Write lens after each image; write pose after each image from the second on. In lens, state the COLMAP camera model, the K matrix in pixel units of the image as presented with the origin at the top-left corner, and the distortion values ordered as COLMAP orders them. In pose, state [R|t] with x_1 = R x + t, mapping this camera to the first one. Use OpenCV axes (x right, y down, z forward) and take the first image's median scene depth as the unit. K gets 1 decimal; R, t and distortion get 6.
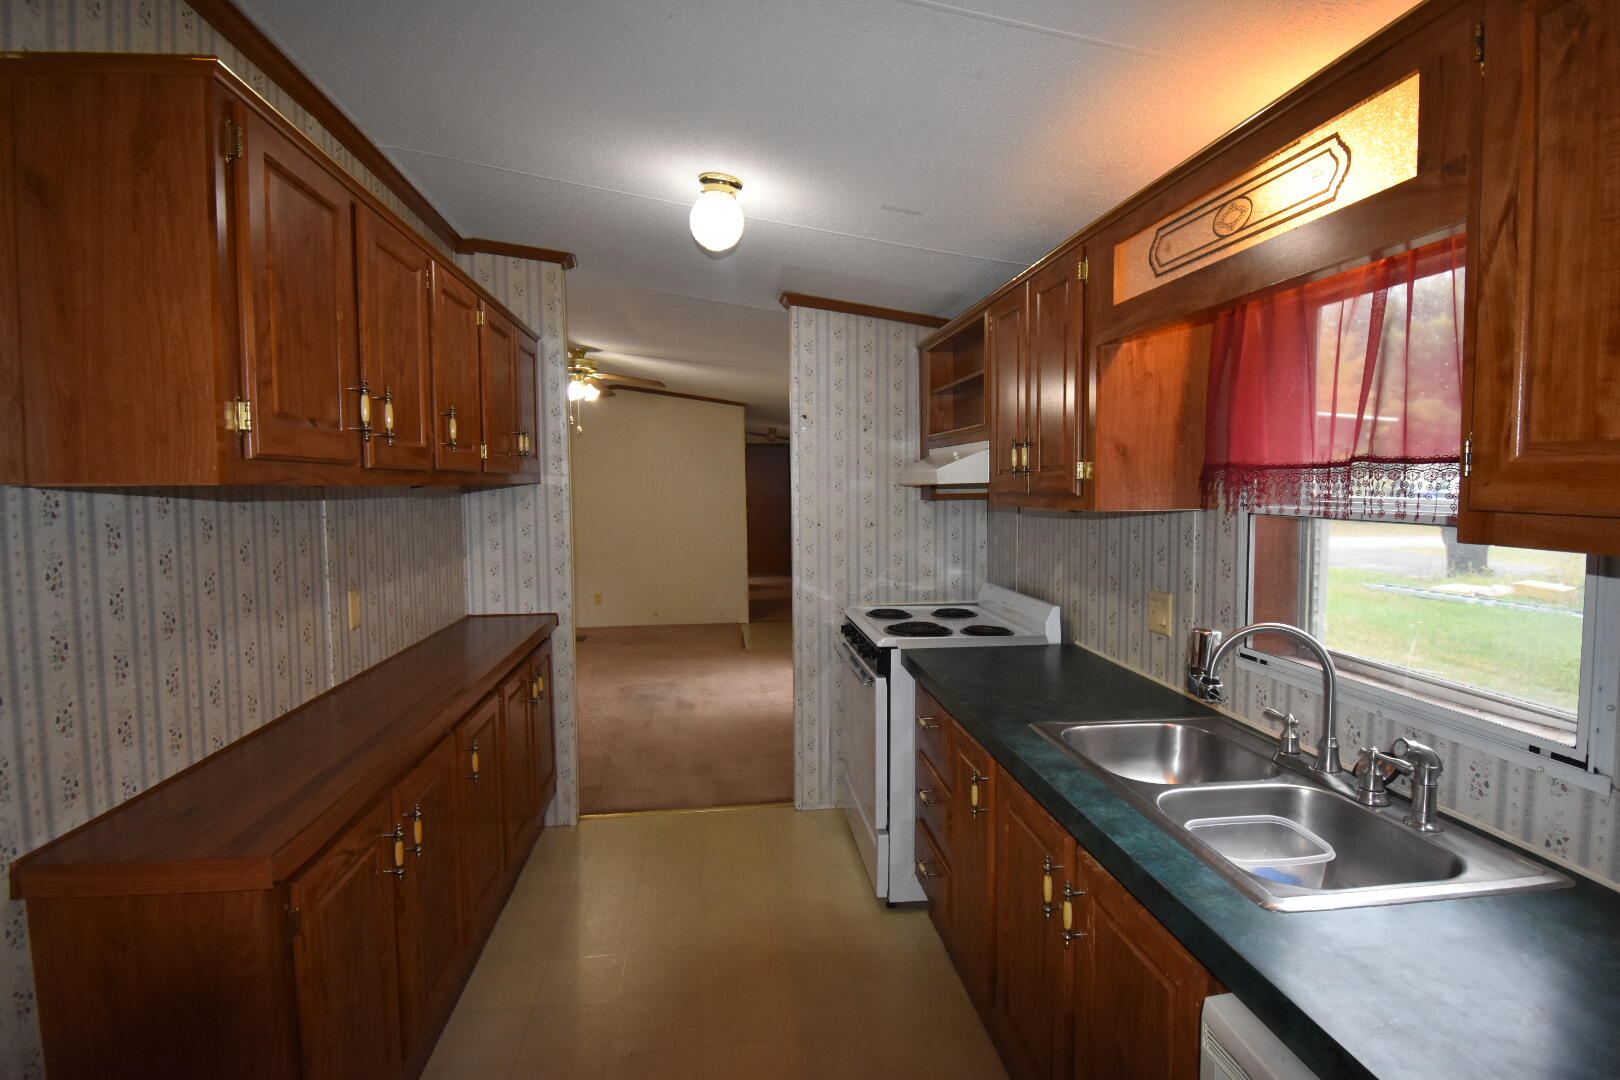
lens RADIAL K [[801.1, 0, 810.0], [0, 801.1, 540.0], [0, 0, 1]] dist [0.003609, -0.020110]
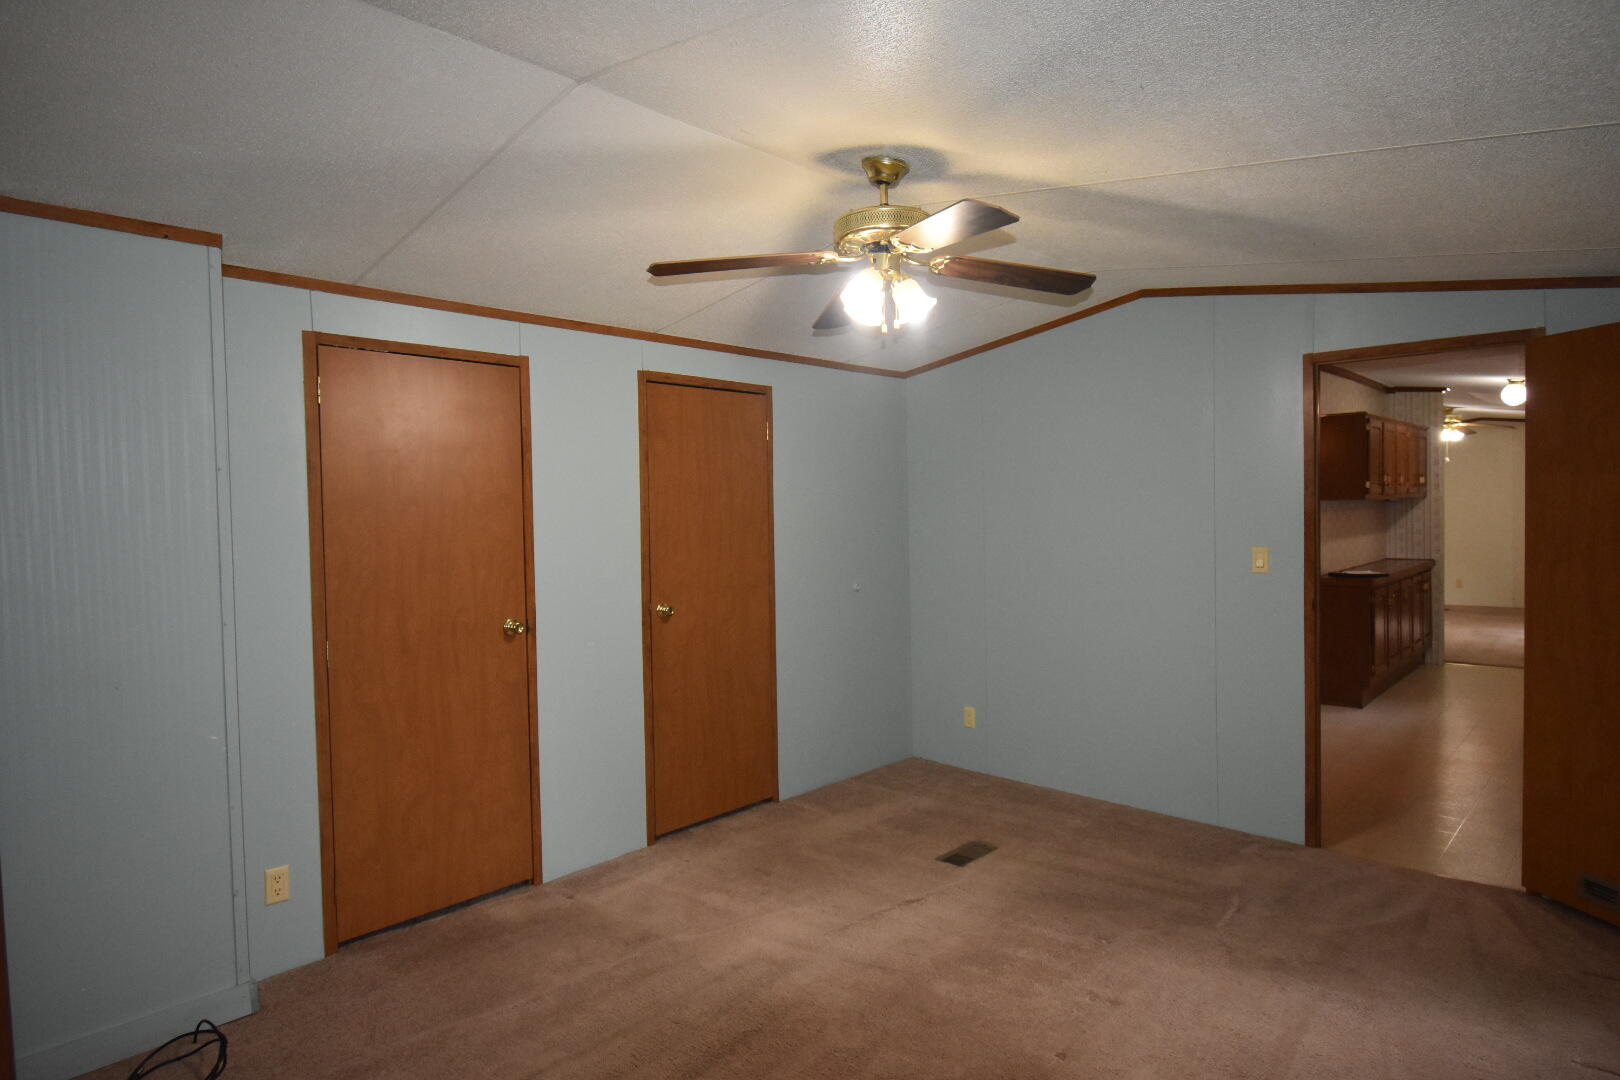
lens RADIAL K [[876.8, 0, 810.0], [0, 876.8, 540.0], [0, 0, 1]] dist [0.005265, -0.016702]
pose [[0.620765, 0.011904, -0.783907, 0.453069], [-0.027574, 0.999598, -0.006656, 0.102509], [0.783512, 0.025747, 0.620843, -1.662512]]
